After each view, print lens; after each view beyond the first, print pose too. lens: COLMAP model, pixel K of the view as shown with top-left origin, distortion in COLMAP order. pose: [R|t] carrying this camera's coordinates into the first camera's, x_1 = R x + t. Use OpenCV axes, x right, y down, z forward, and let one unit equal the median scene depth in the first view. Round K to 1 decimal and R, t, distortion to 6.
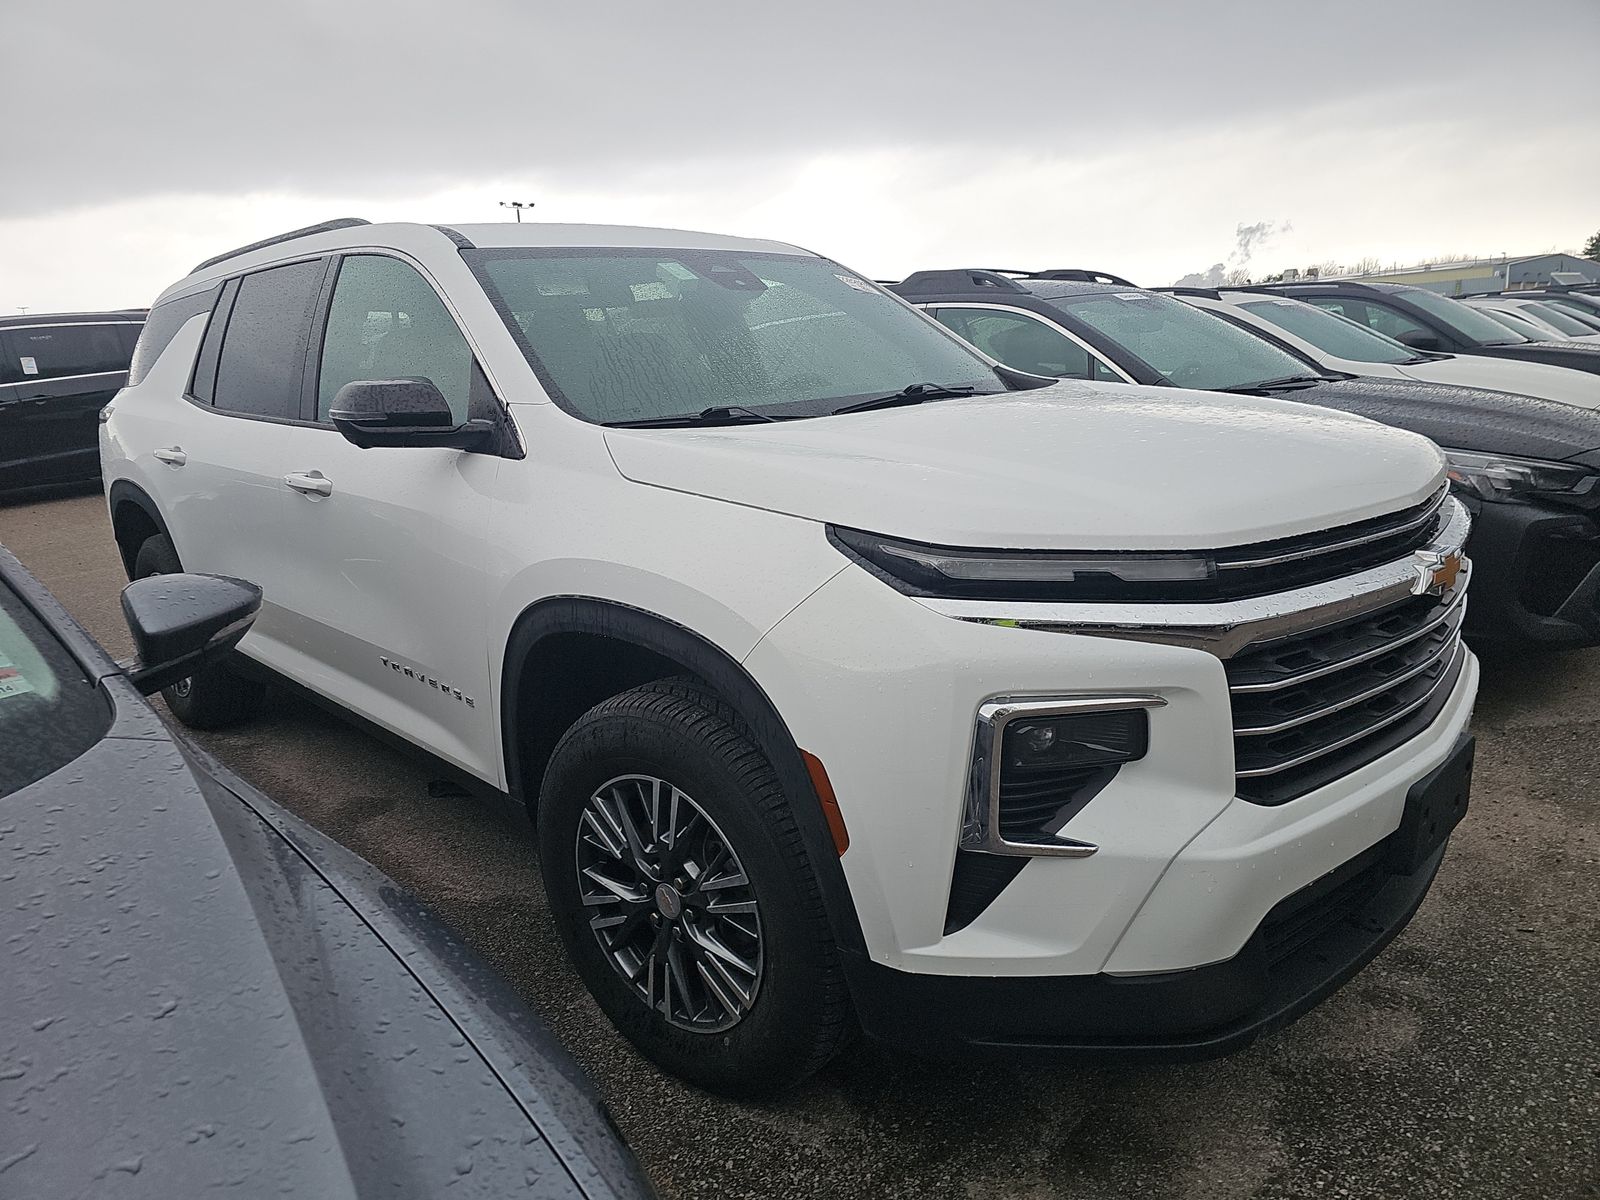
lens RADIAL K [[1093.3, 0, 800.0], [0, 1093.3, 600.0], [0, 0, 1]] dist [-0.002144, -0.001708]
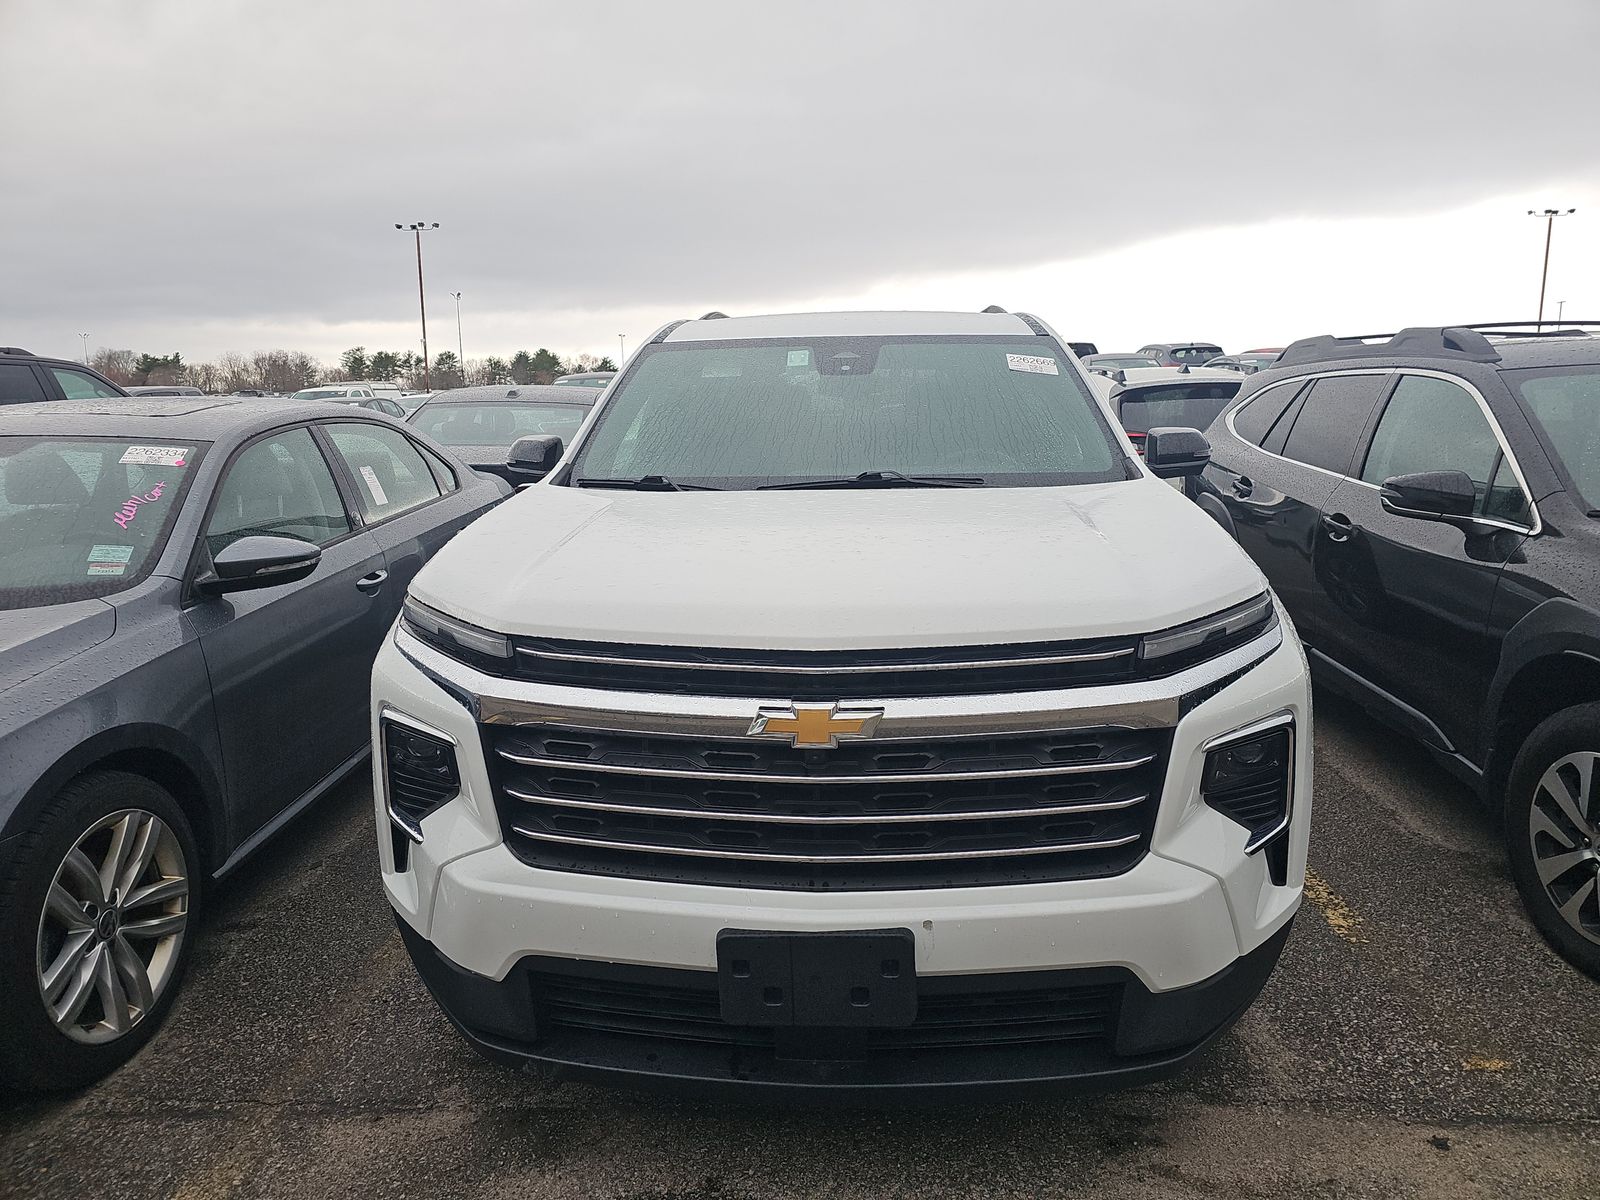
lens RADIAL K [[1093.3, 0, 800.0], [0, 1093.3, 600.0], [0, 0, 1]] dist [-0.002144, -0.001708]
pose [[0.669911, 0.177030, -0.721026, 0.706246], [-0.189913, 0.979707, 0.064093, -0.107448], [0.717741, 0.093996, 0.689937, 0.192654]]
